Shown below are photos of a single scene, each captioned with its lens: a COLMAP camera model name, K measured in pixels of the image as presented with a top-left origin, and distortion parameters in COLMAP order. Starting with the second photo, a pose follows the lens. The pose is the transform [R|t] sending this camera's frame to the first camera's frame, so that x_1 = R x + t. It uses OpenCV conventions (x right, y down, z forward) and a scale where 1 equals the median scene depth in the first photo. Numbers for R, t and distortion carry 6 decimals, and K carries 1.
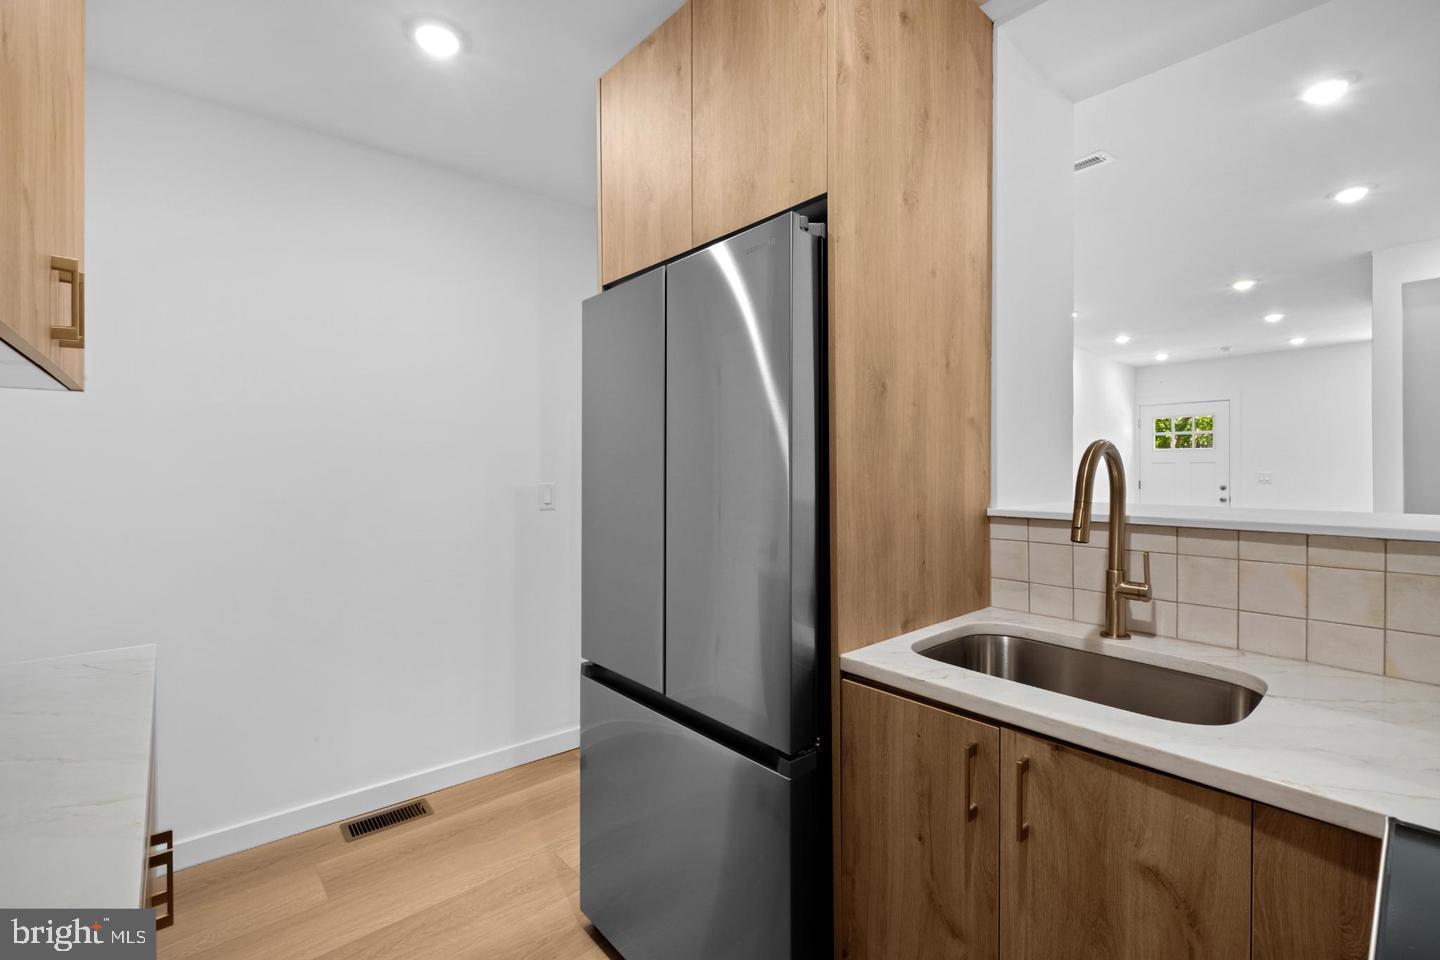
lens RADIAL K [[627.2, 0, 727.6], [0, 627.2, 475.1], [0, 0, 1]] dist [-0.002280, -0.001033]
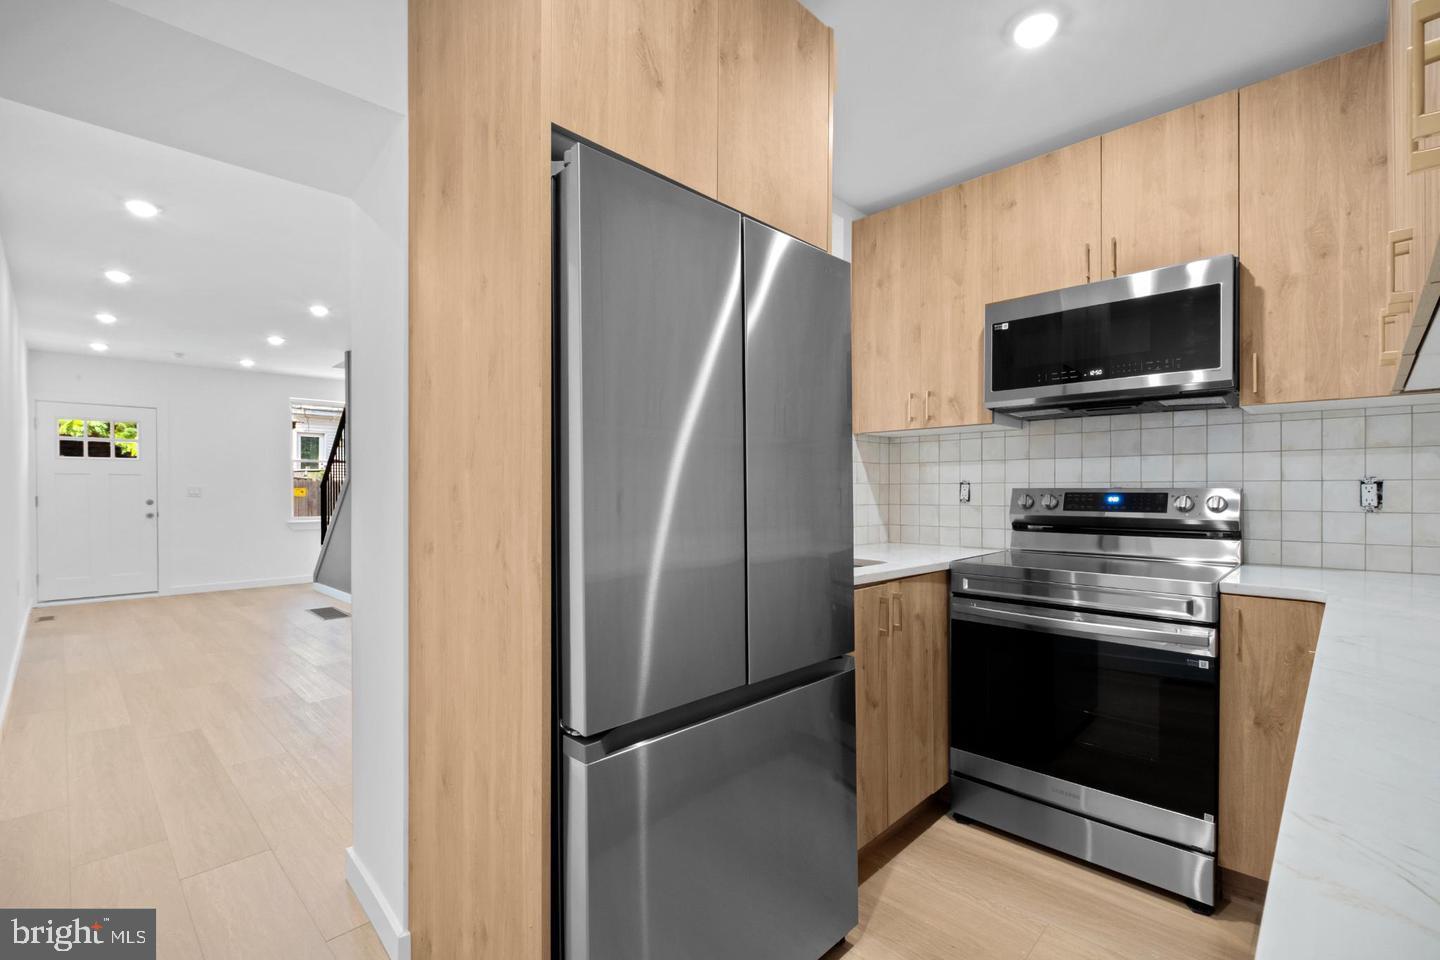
lens RADIAL K [[627.2, 0, 727.4], [0, 627.2, 487.9], [0, 0, 1]] dist [-0.002280, -0.001033]
pose [[-0.071541, 0.007374, 0.997410, -1.014818], [0.009833, 0.999929, -0.006687, 0.072439], [-0.997389, 0.009330, -0.071609, 1.098039]]
